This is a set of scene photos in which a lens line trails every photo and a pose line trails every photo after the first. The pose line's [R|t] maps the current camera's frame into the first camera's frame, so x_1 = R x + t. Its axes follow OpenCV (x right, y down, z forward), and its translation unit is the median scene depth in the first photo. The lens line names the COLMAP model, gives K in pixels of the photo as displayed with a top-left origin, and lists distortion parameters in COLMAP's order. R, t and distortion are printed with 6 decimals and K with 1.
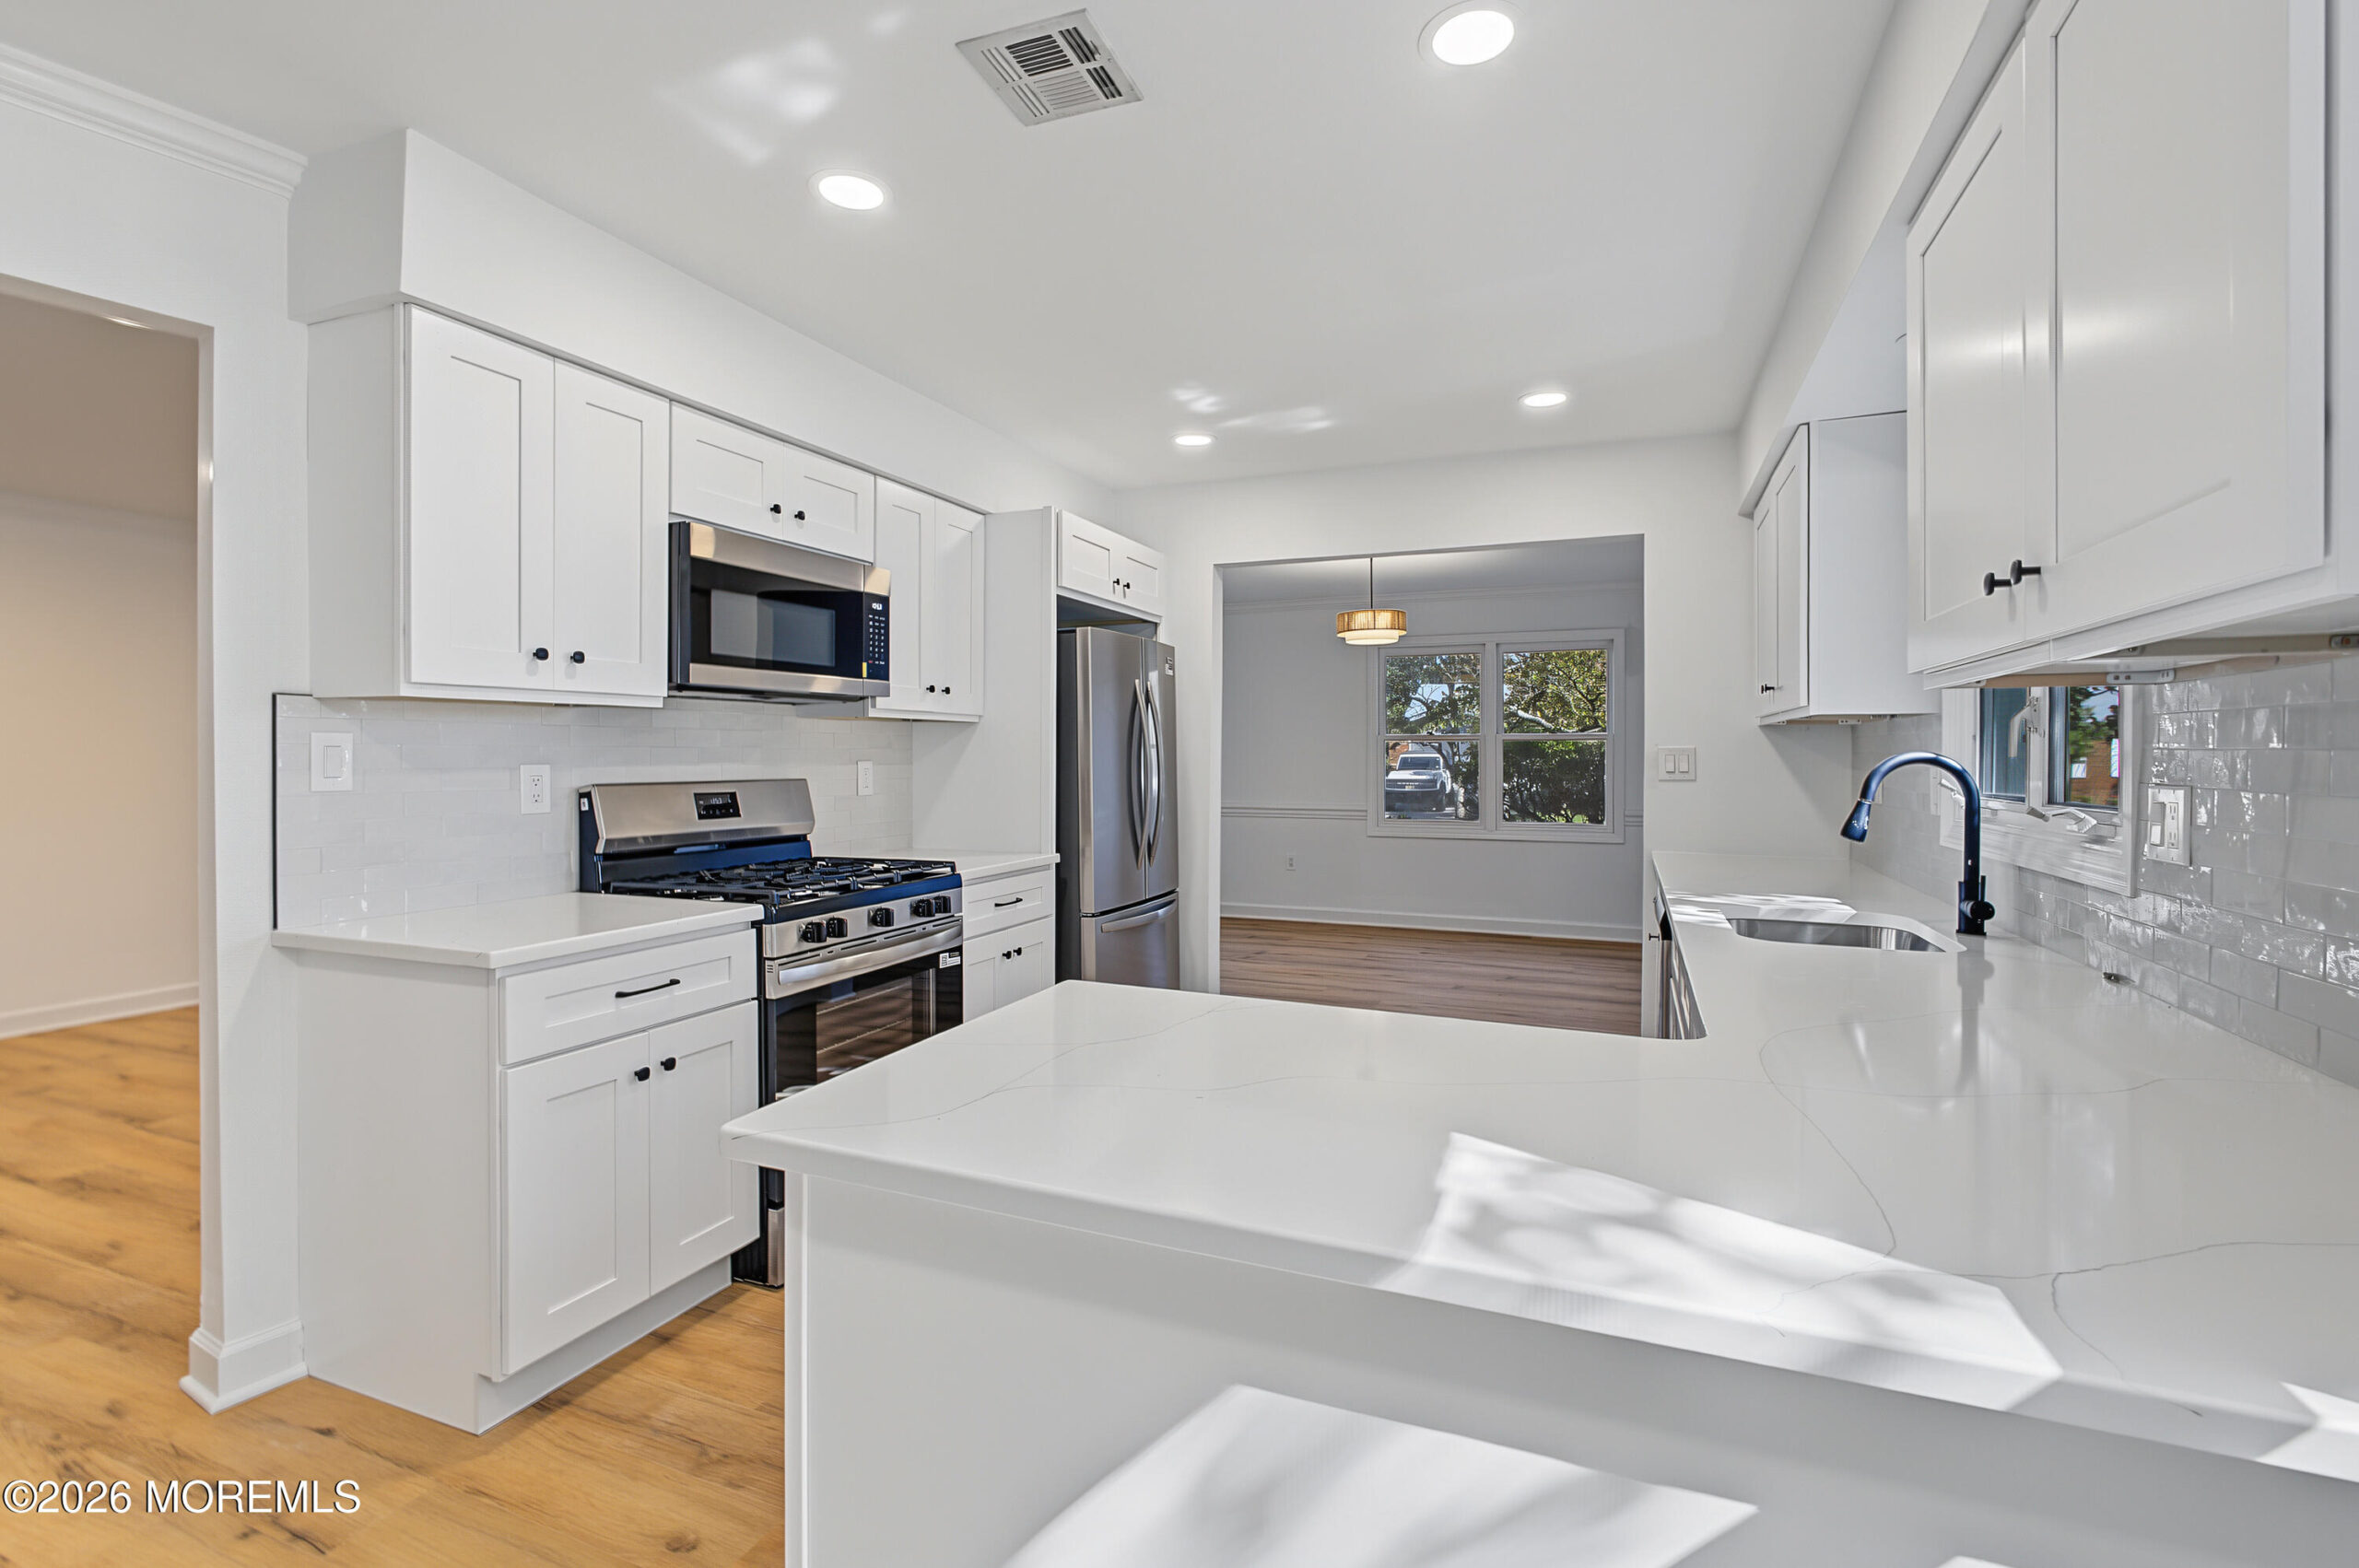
lens RADIAL K [[1050.6, 0, 1196.8], [0, 1050.6, 749.8], [0, 0, 1]] dist [-0.004442, 0.000082]
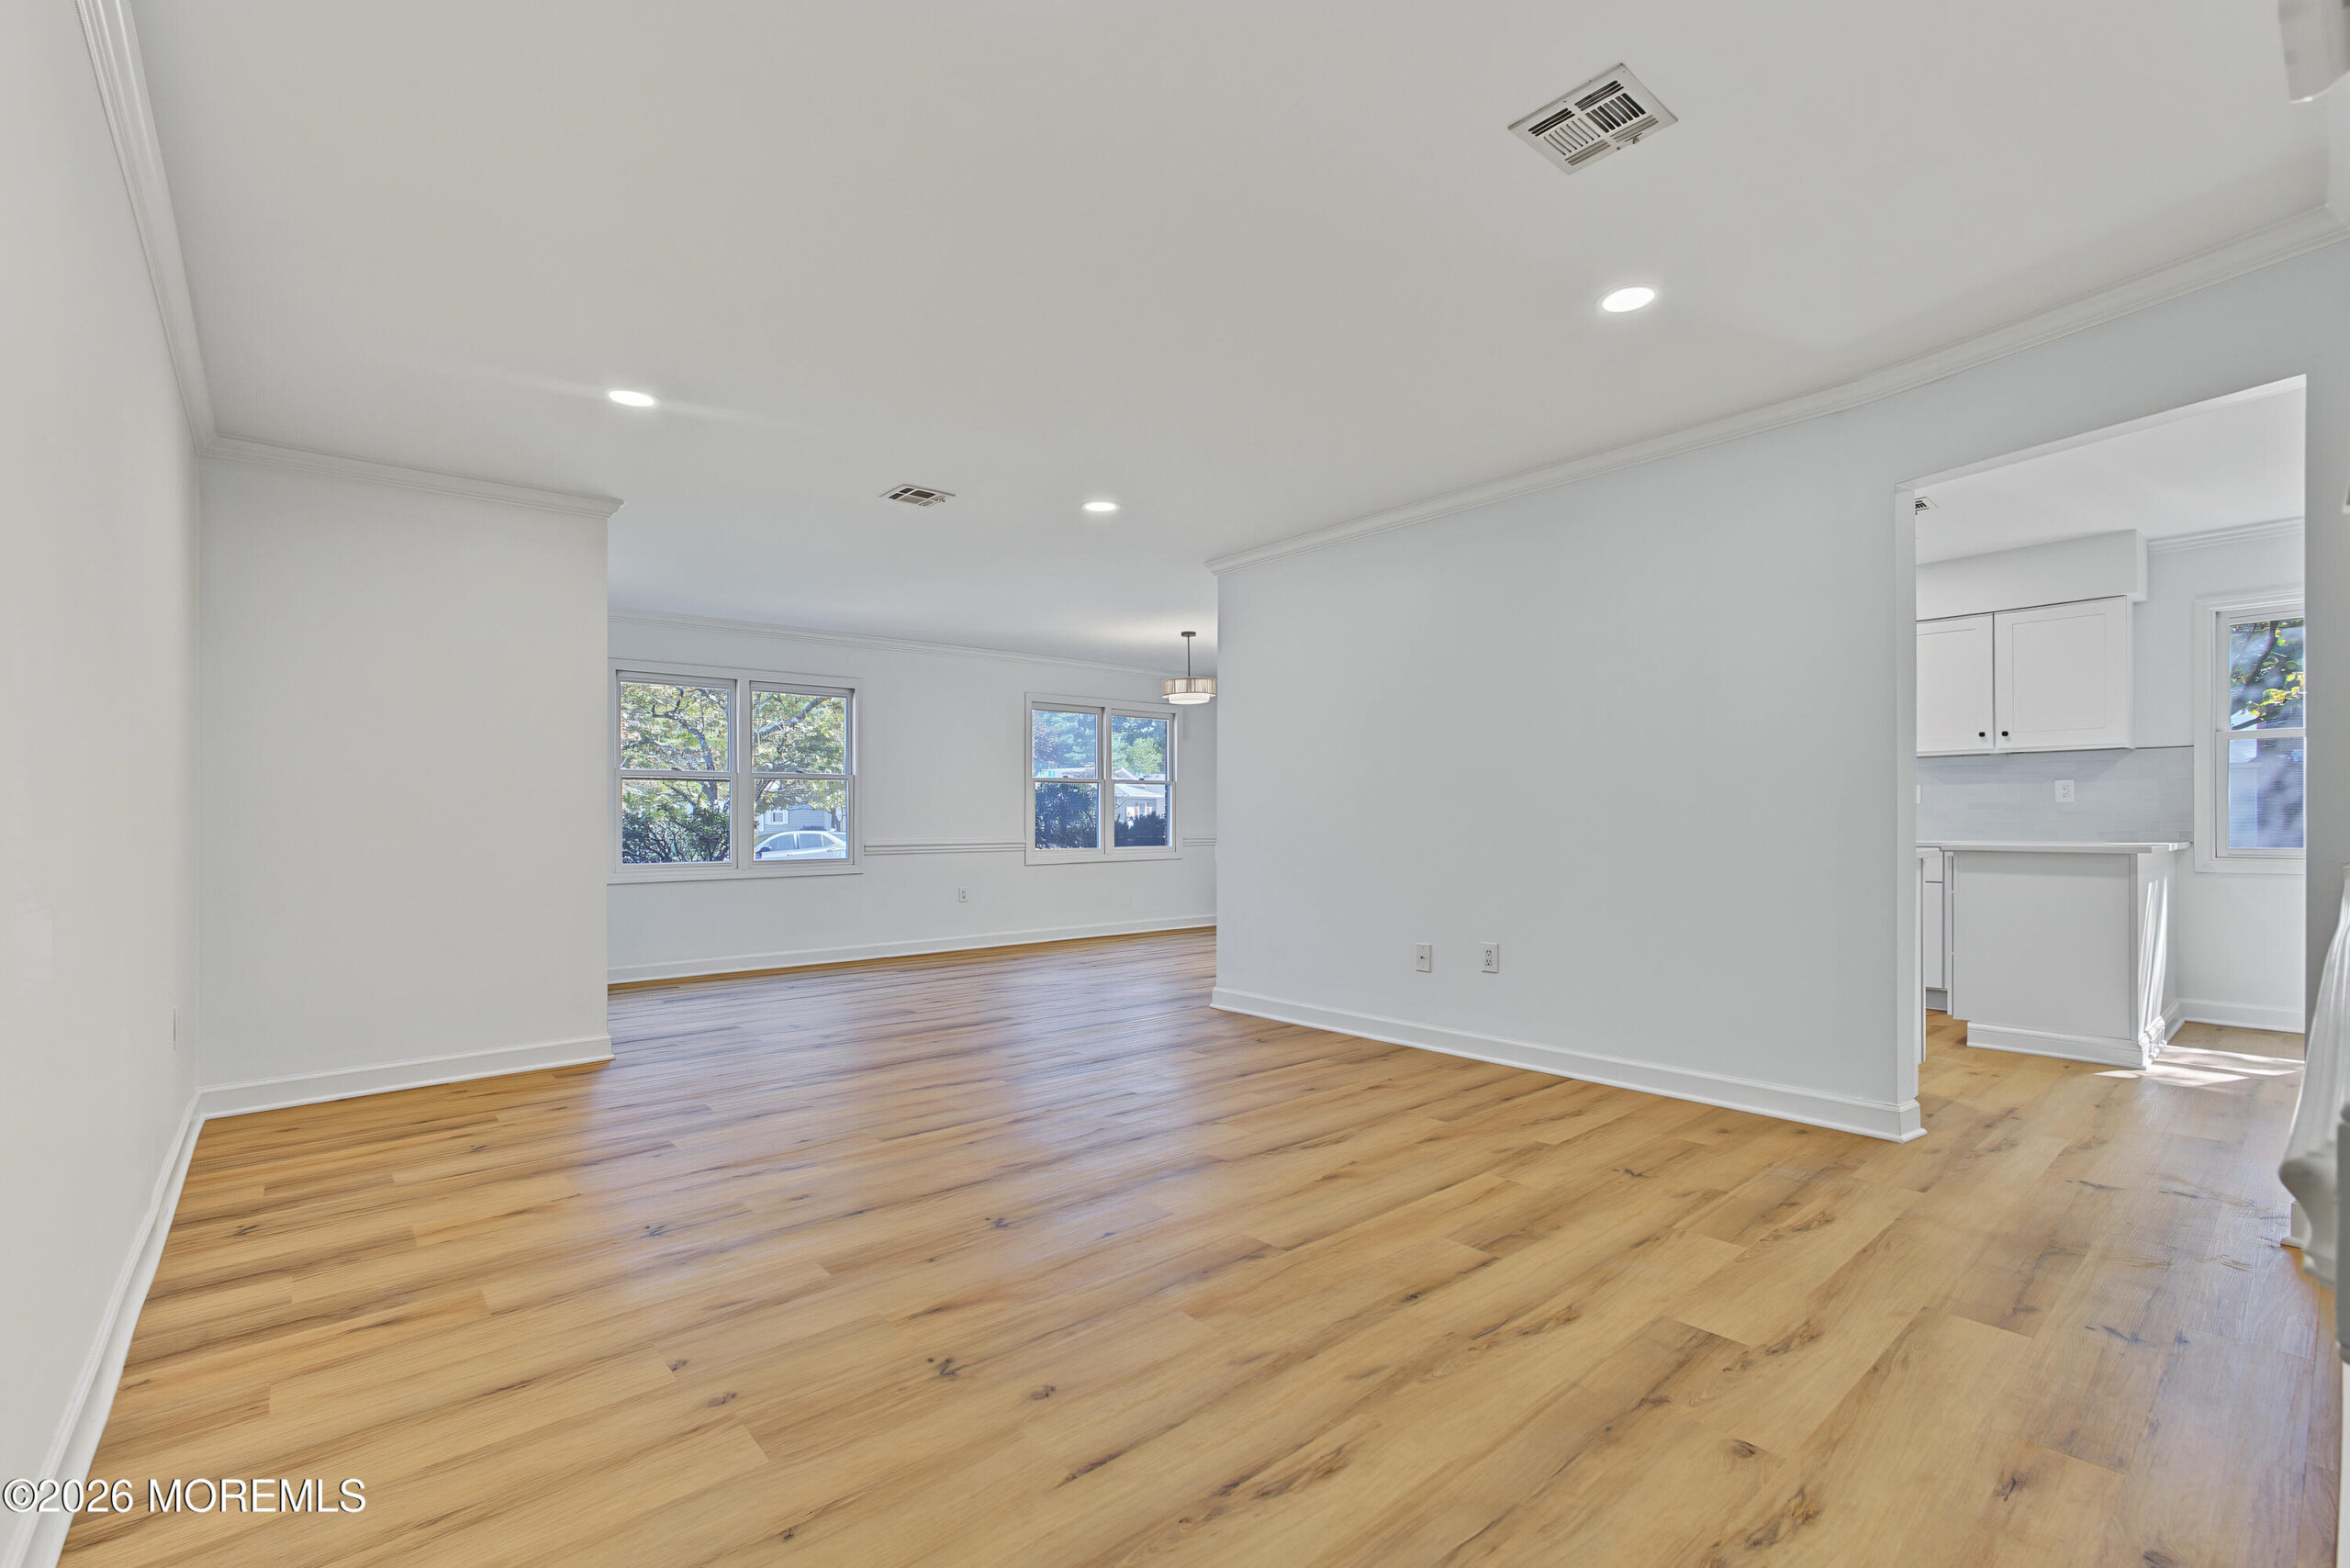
lens RADIAL K [[1038.4, 0, 1178.1], [0, 1038.4, 807.7], [0, 0, 1]] dist [0.002404, 0.000402]
pose [[0.449426, 0.002066, 0.893315, -2.439543], [0.006153, 0.999966, -0.005408, 0.081019], [-0.893296, 0.007927, 0.449398, 1.069346]]
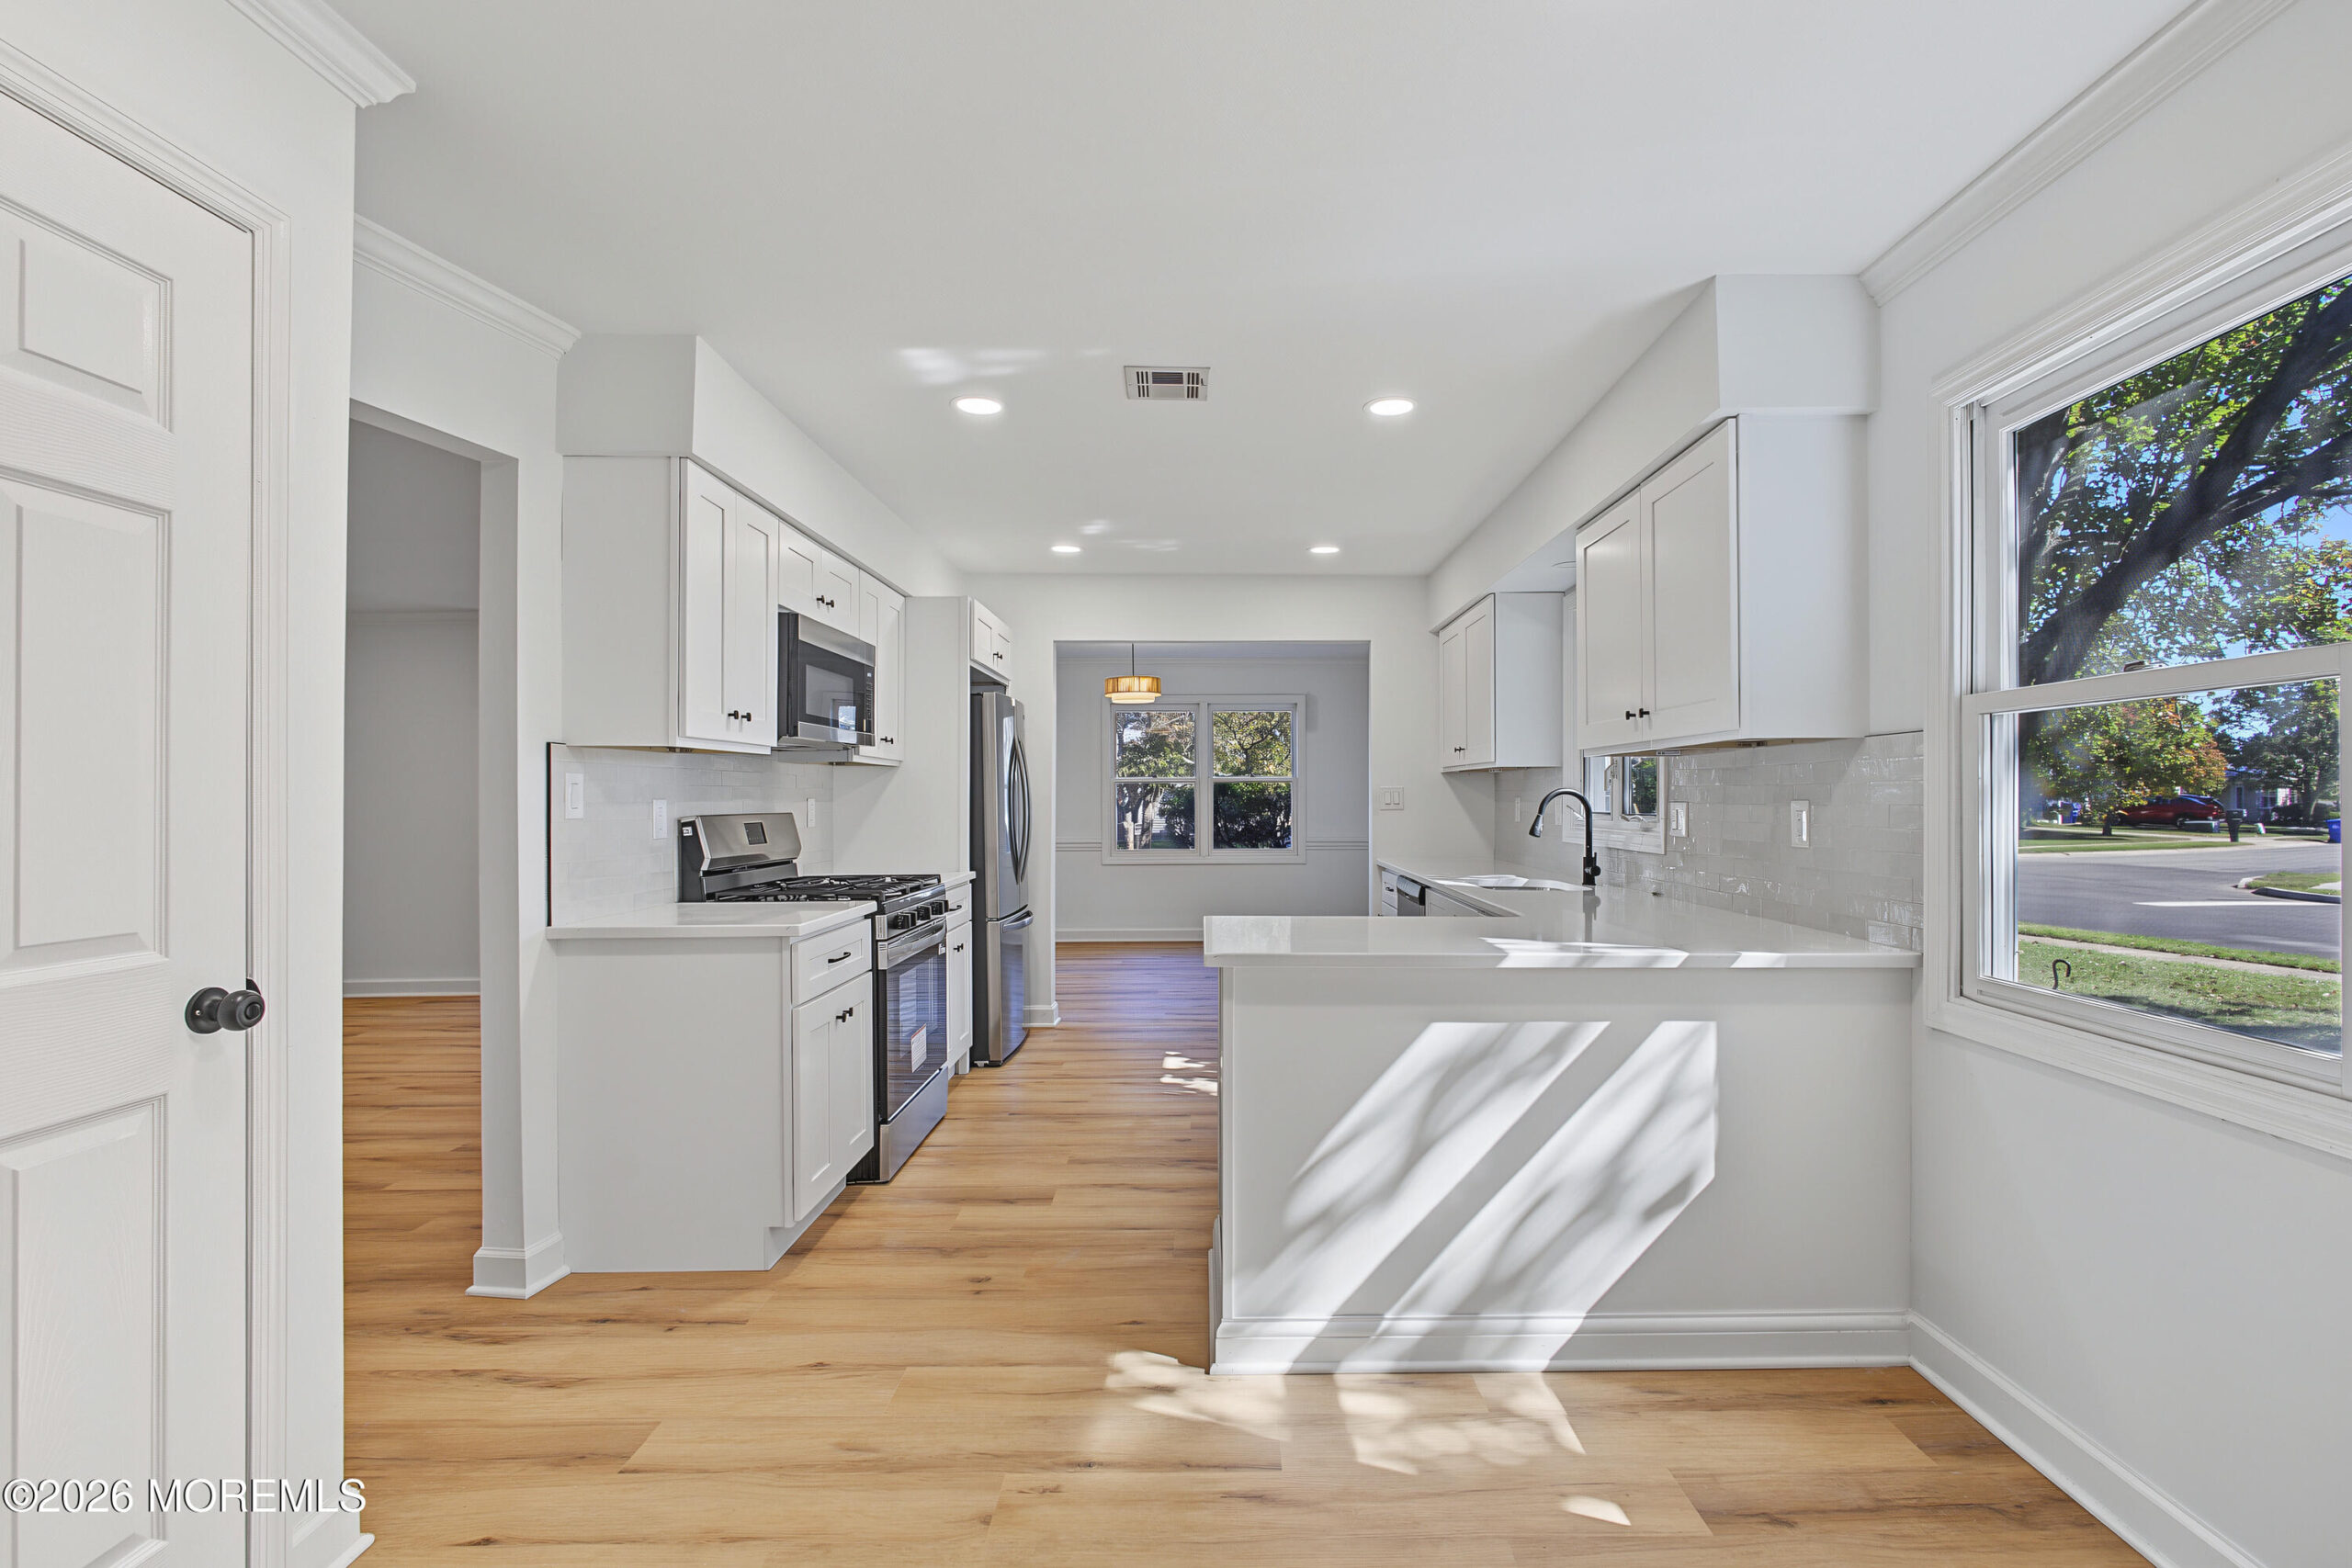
lens RADIAL K [[1066.5, 0, 1228.4], [0, 1066.5, 780.9], [0, 0, 1]] dist [-0.003243, -0.000213]
pose [[0.921057, 0.002319, 0.389421, -0.530558], [0.002286, 0.999933, -0.011361, 0.008429], [-0.389422, 0.011354, 0.920990, -0.453065]]
